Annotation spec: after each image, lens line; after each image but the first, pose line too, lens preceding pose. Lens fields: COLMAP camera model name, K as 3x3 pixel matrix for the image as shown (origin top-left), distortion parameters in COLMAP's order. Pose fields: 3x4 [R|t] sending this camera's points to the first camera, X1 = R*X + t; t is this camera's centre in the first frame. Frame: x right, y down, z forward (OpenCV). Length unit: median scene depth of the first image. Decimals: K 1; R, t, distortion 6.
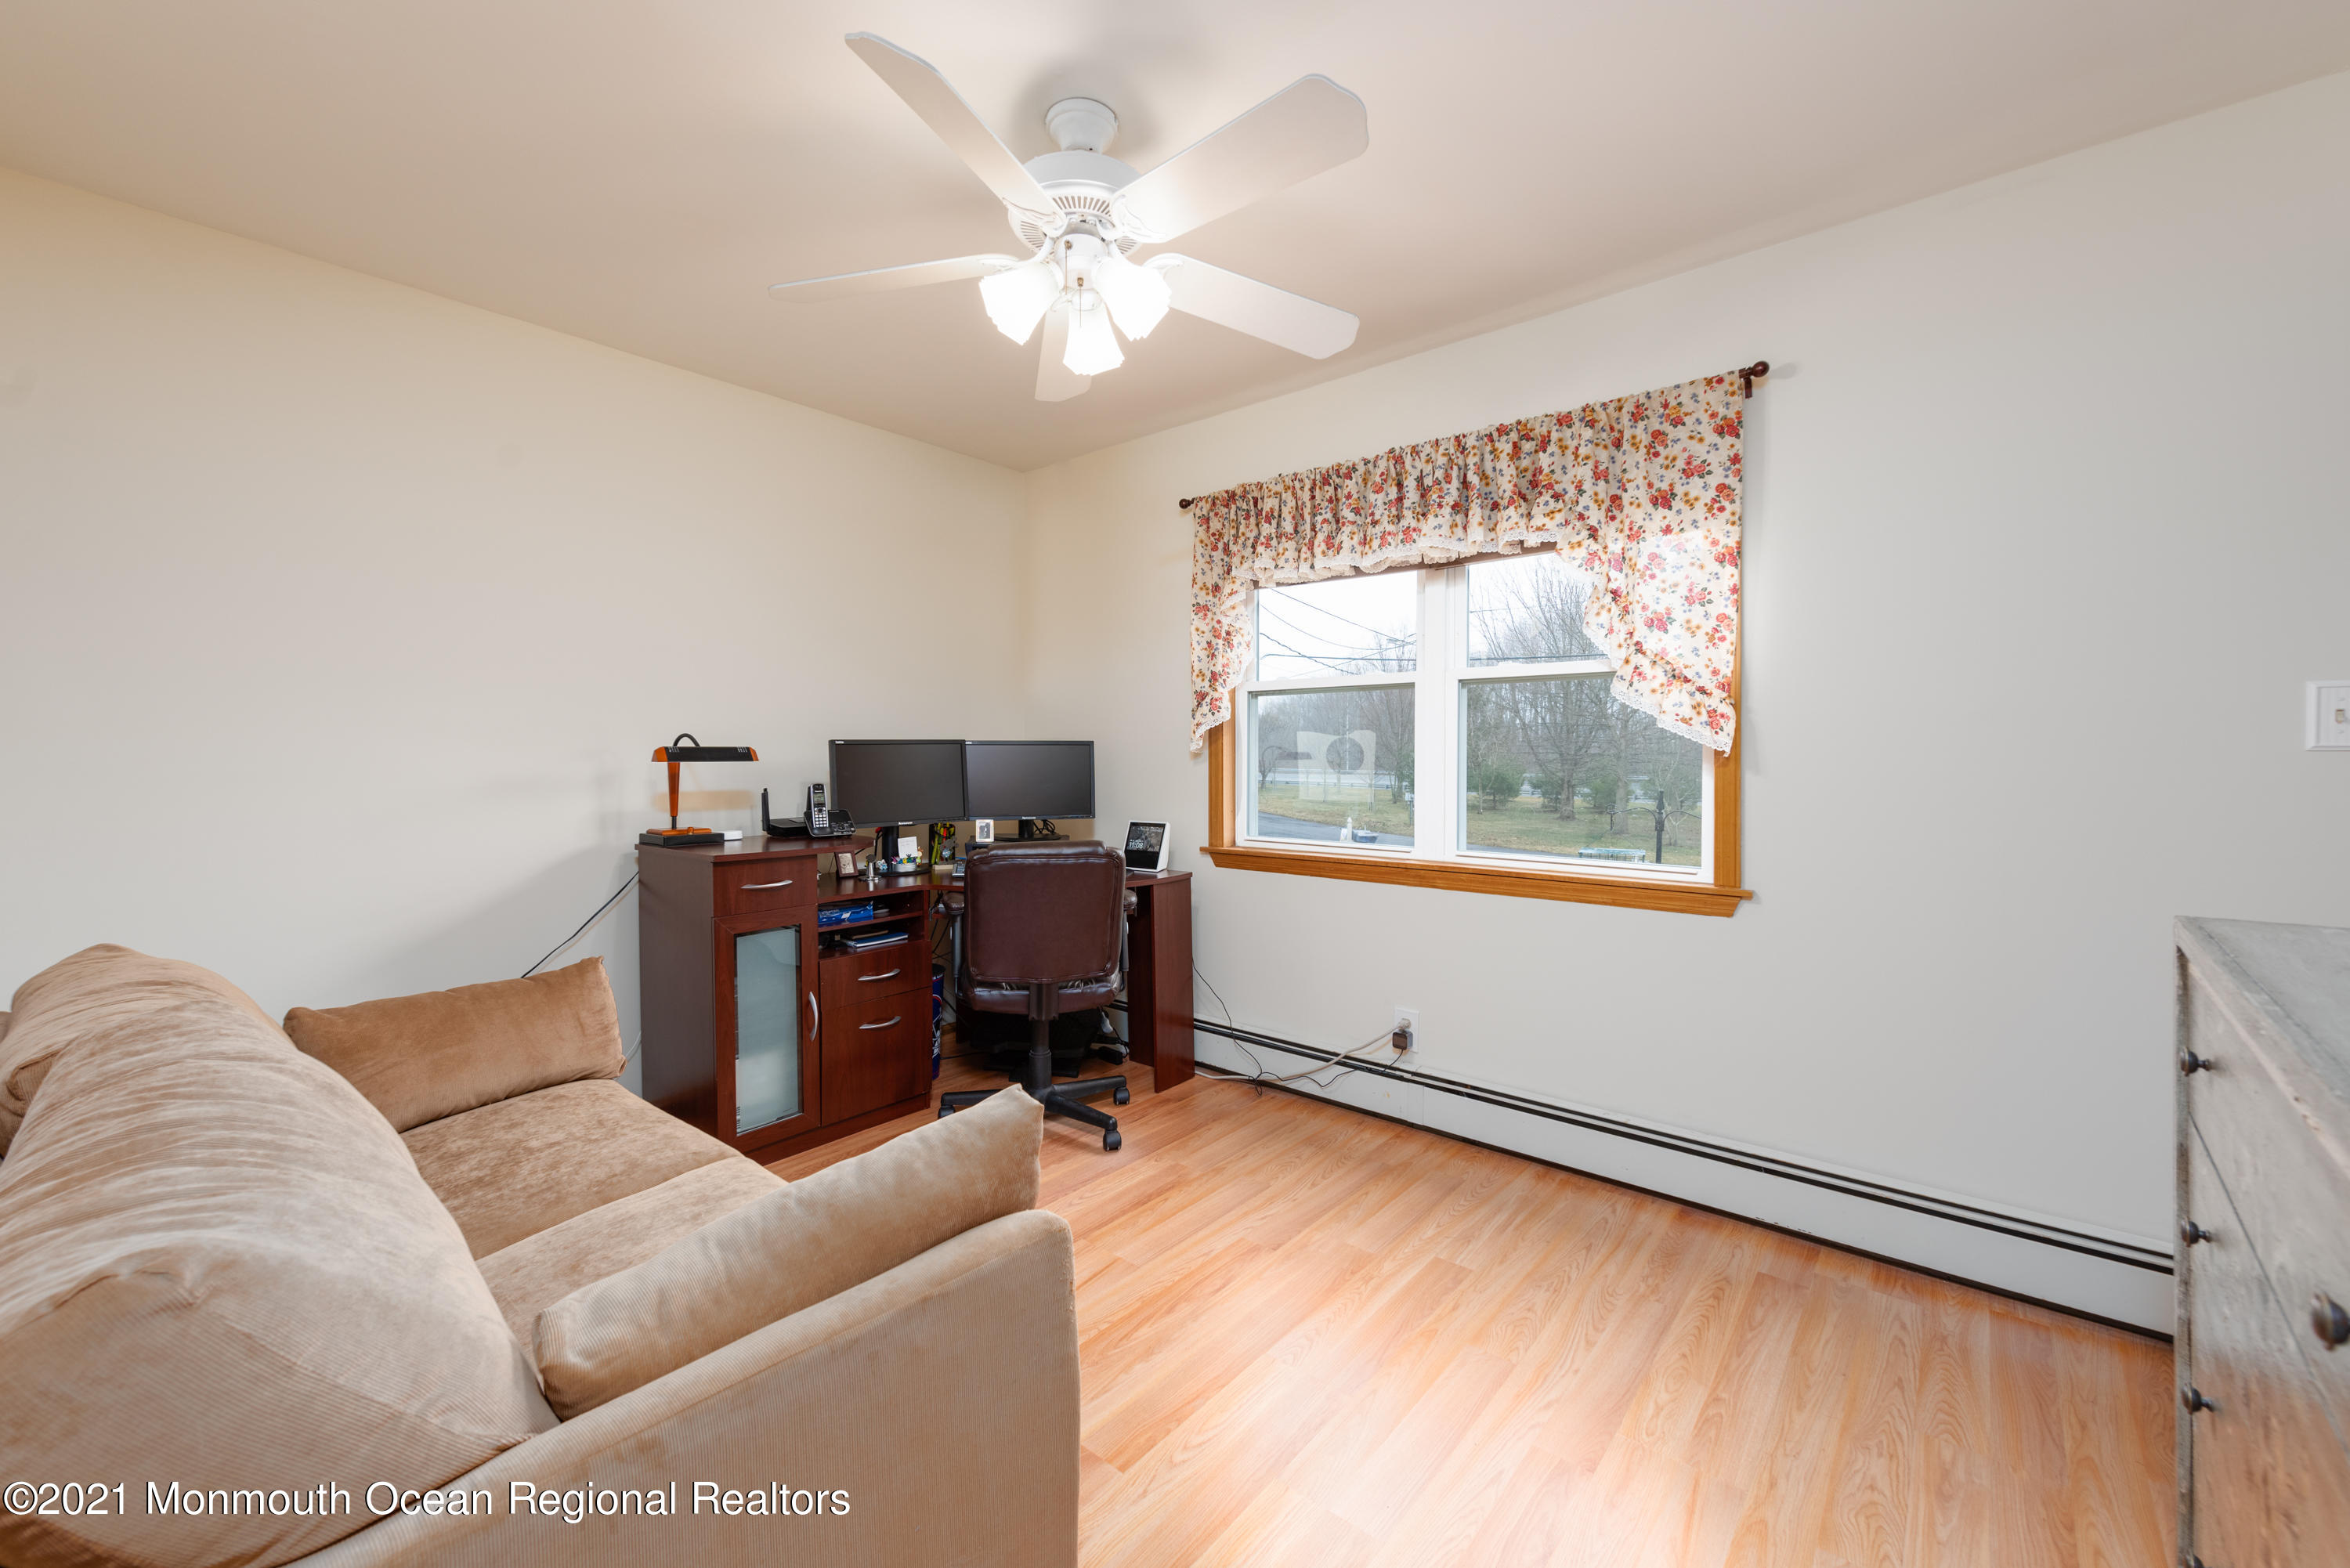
lens RADIAL K [[930.0, 0, 1169.0], [0, 930.0, 775.5], [0, 0, 1]] dist [0.015171, -0.006194]
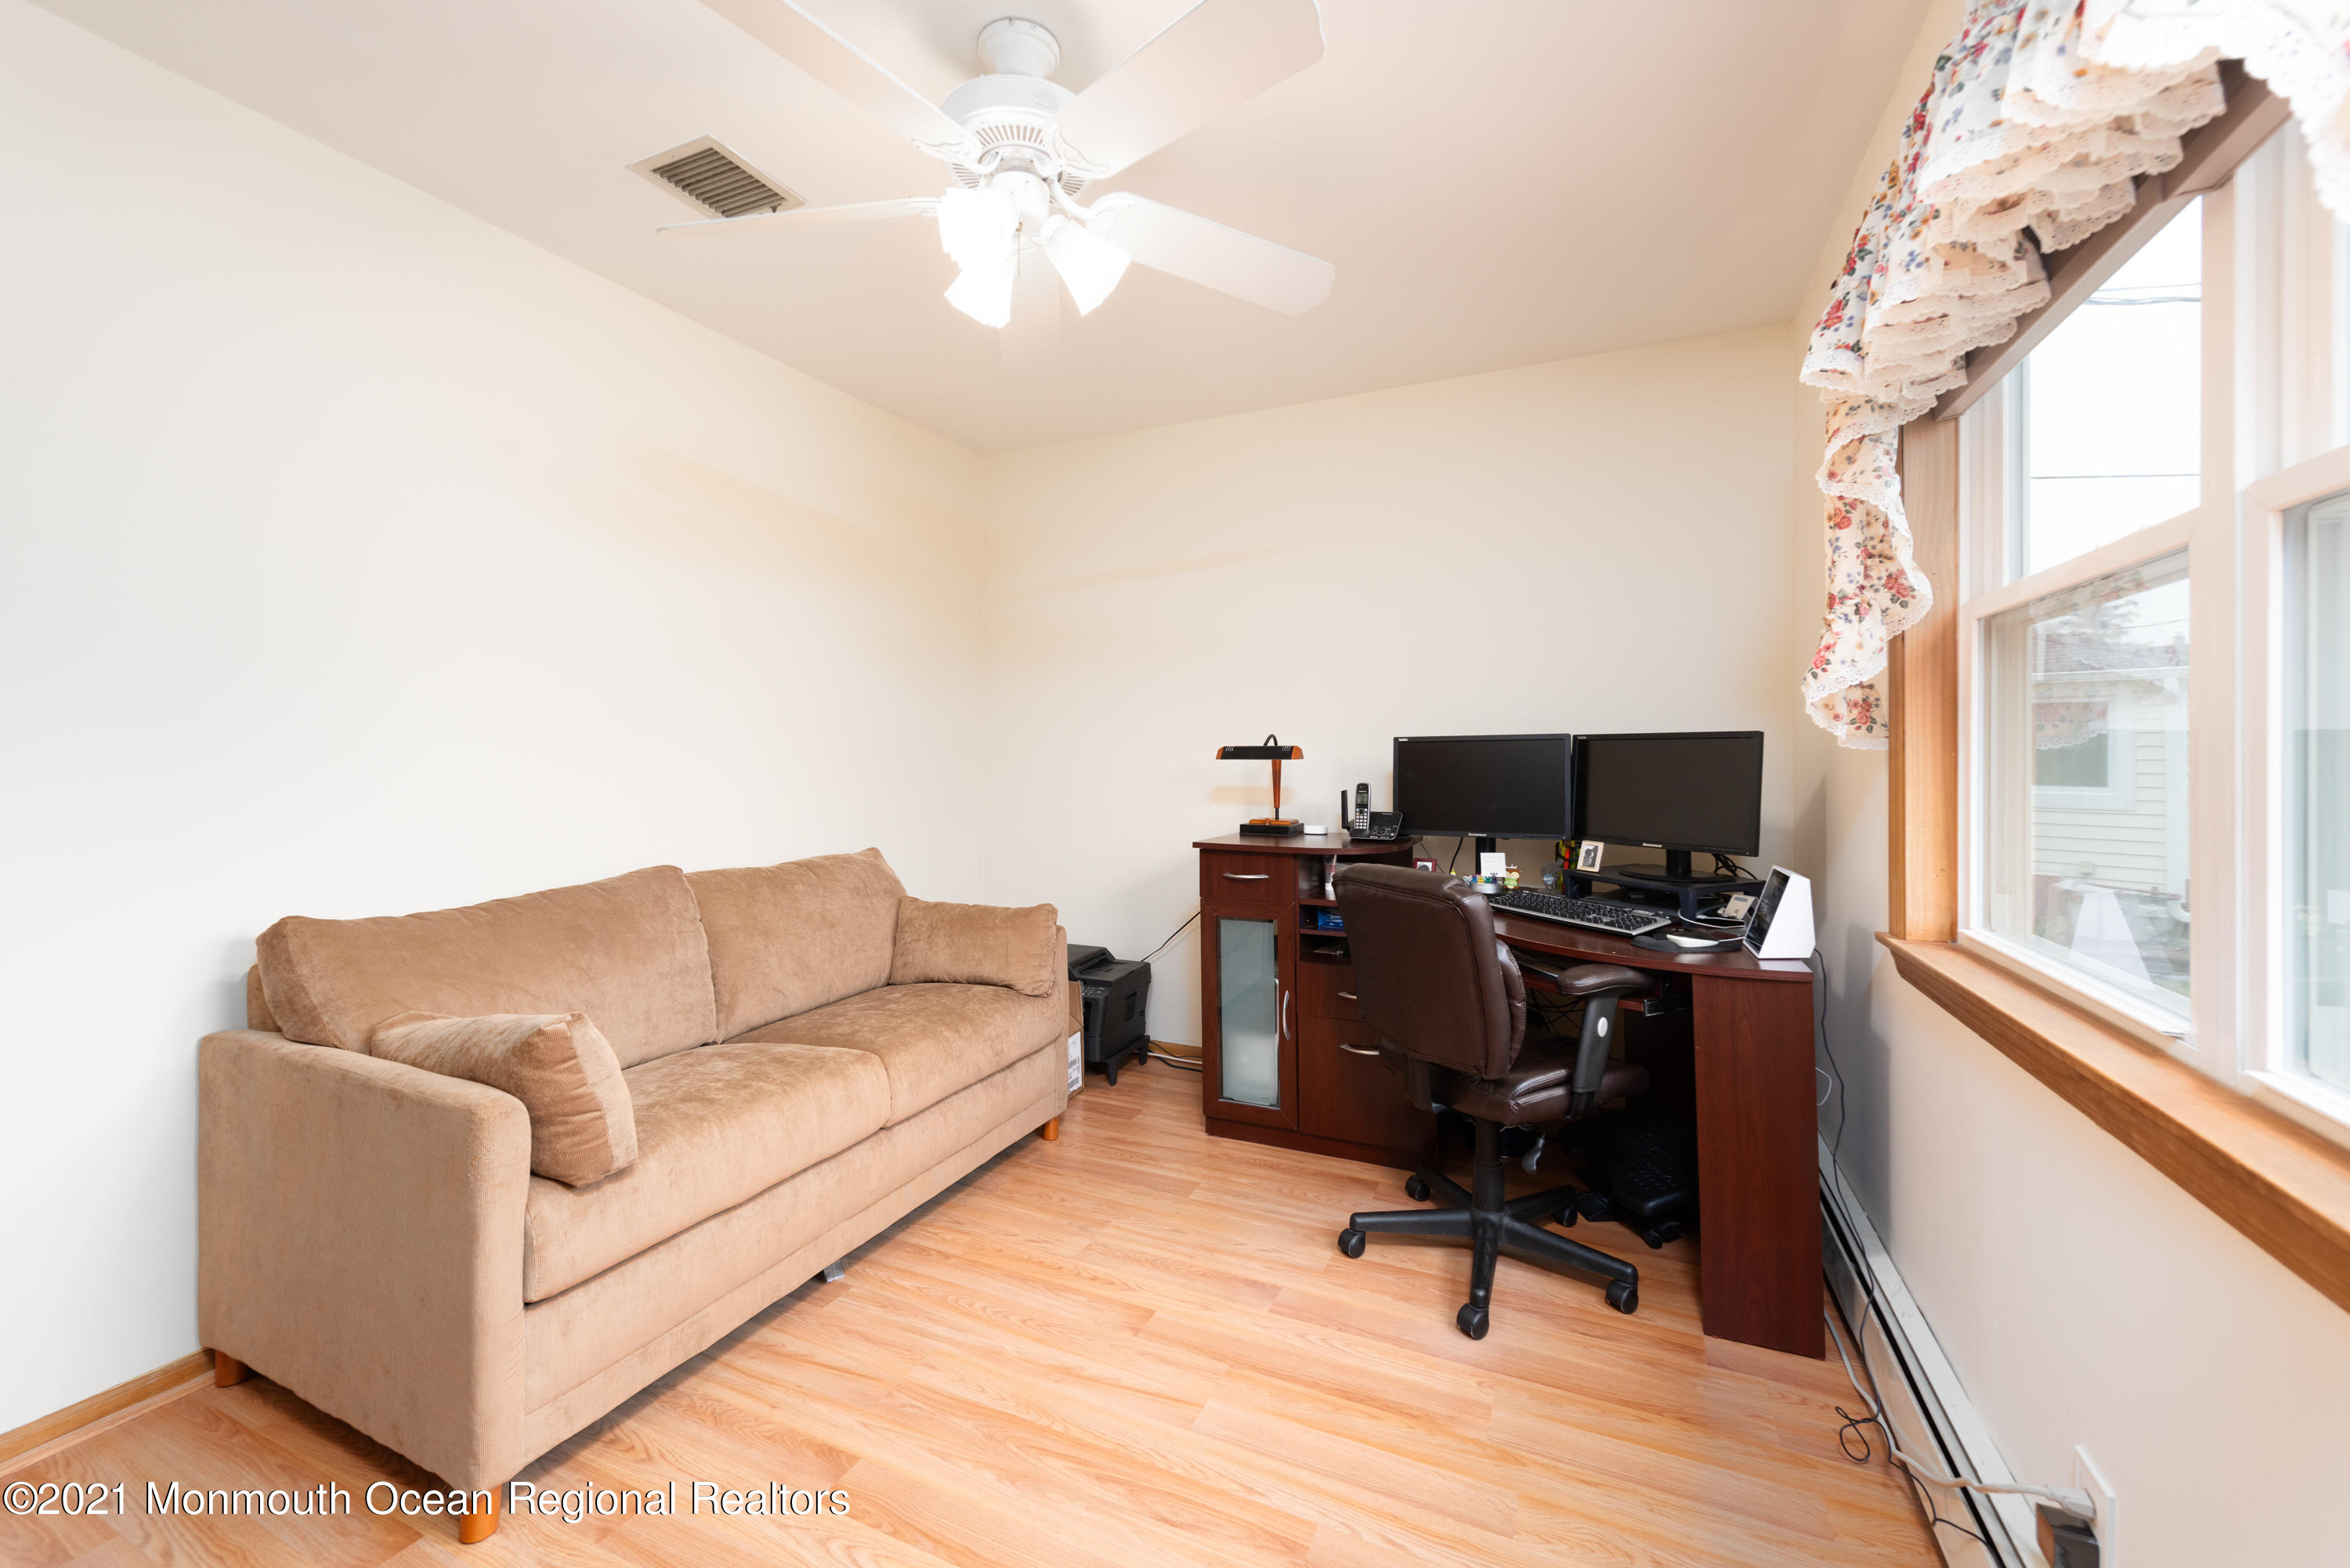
lens RADIAL K [[930.0, 0, 1169.0], [0, 930.0, 775.5], [0, 0, 1]] dist [0.015171, -0.006194]
pose [[0.270803, 0.026640, -0.962266, 0.507904], [-0.022244, 0.999523, 0.021412, -0.016266], [0.962378, 0.015606, 0.271266, 0.570819]]
